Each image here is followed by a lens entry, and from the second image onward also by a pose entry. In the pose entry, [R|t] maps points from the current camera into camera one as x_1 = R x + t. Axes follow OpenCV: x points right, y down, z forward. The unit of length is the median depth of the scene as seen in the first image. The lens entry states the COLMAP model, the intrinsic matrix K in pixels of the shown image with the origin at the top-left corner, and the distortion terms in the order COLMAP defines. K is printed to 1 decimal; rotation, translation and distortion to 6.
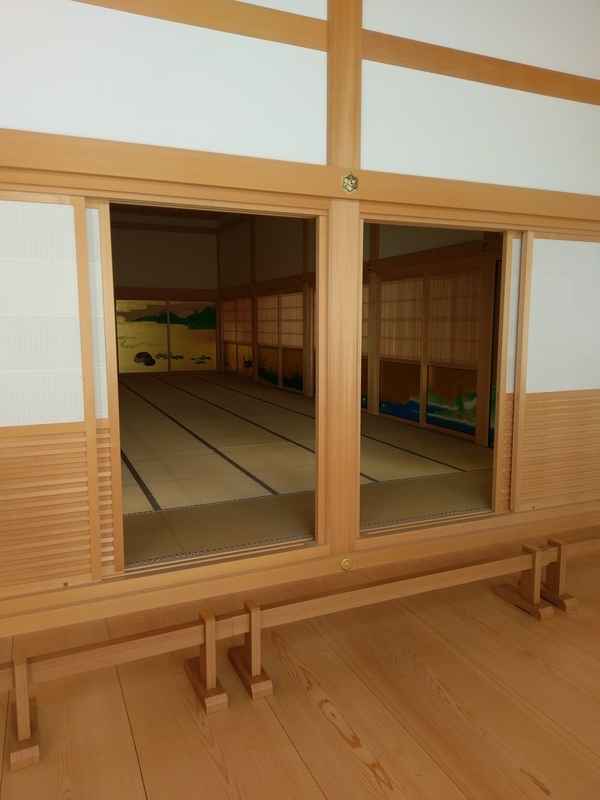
lens RADIAL K [[596.2, 0, 302.5], [0, 596.2, 400.1], [0, 0, 1]] dist [0.062103, -0.055960]
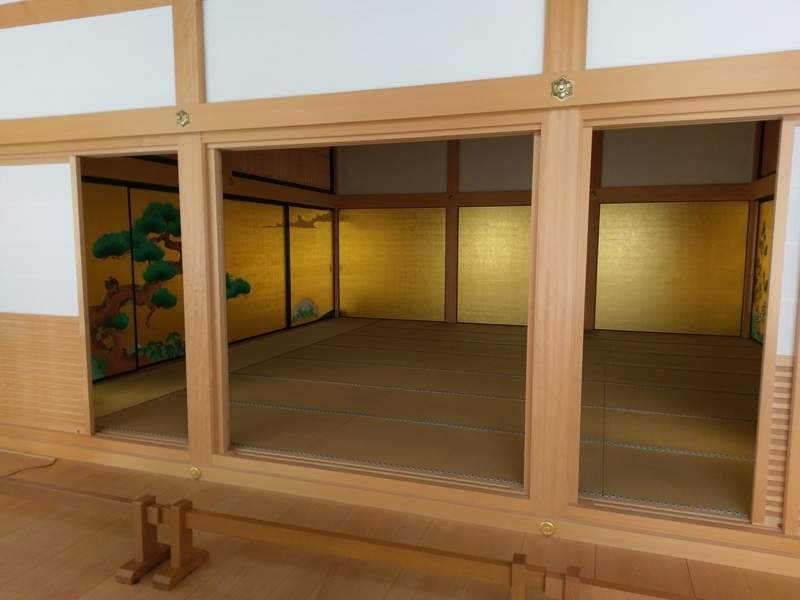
lens RADIAL K [[596.2, 0, 403.7], [0, 596.2, 302.1], [0, 0, 1]] dist [0.062103, -0.055960]
pose [[0.740918, 0.067665, -0.668178, 0.503599], [-0.093996, 0.995567, -0.003409, -0.028556], [0.664985, 0.065332, 0.743994, 0.213576]]
